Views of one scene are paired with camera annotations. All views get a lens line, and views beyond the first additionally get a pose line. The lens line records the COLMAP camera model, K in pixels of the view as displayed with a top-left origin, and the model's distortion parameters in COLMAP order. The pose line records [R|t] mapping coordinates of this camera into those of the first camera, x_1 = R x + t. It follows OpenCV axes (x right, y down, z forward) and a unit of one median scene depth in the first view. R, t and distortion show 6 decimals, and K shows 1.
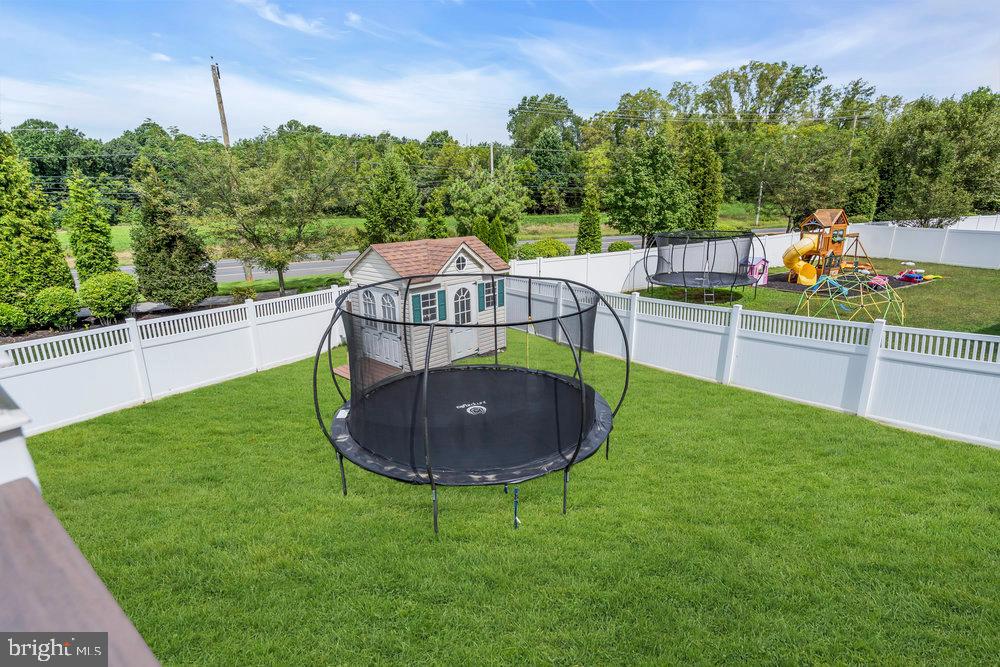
lens RADIAL K [[462.1, 0, 500.5], [0, 462.1, 338.2], [0, 0, 1]] dist [-0.002092, 0.000083]
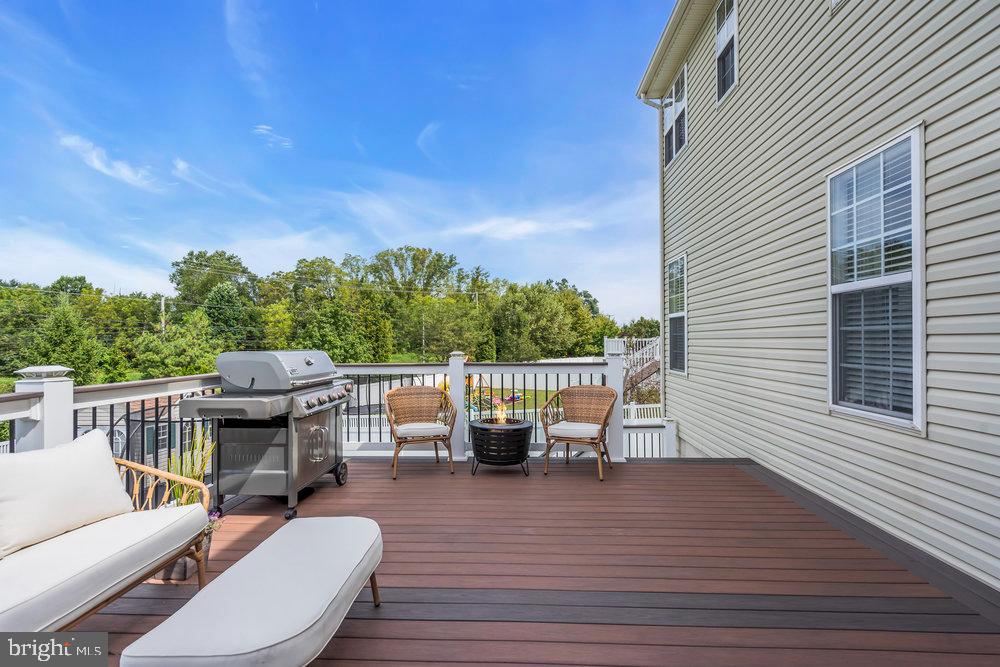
lens RADIAL K [[462.1, 0, 500.5], [0, 462.1, 338.2], [0, 0, 1]] dist [-0.002092, 0.000083]
pose [[0.796564, 0.005616, 0.604528, -0.018593], [0.185199, 0.949614, -0.252852, 0.016141], [-0.575489, 0.313370, 0.755389, -0.050358]]
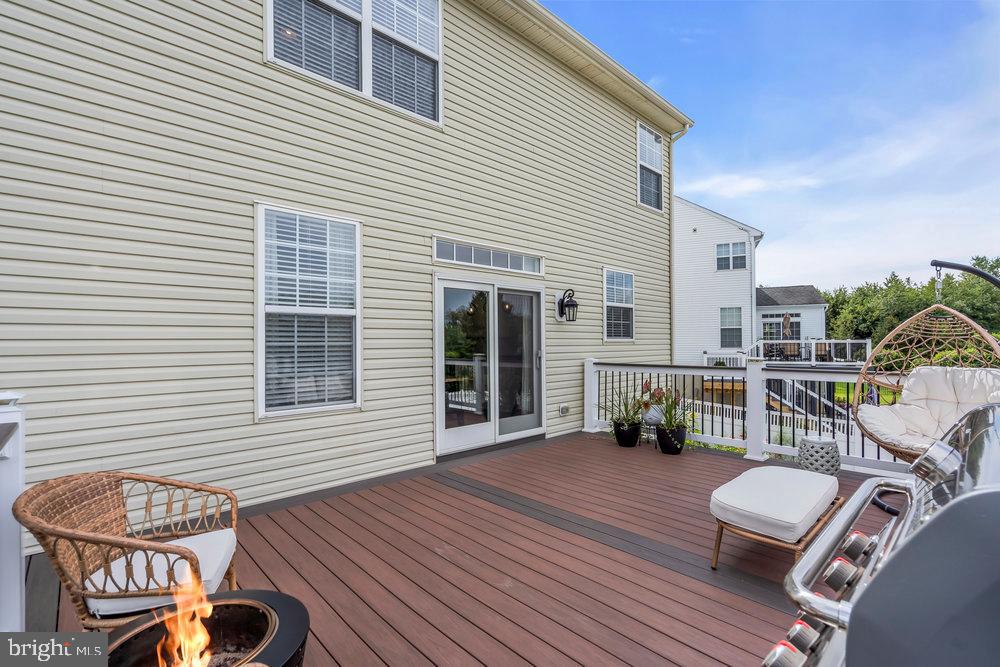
lens RADIAL K [[462.1, 0, 500.5], [0, 462.1, 338.2], [0, 0, 1]] dist [-0.002092, 0.000083]
pose [[-0.992261, 0.019285, 0.122665, 0.040745], [0.054671, 0.954816, 0.292126, -0.037800], [-0.111489, 0.296571, -0.948481, 0.109642]]
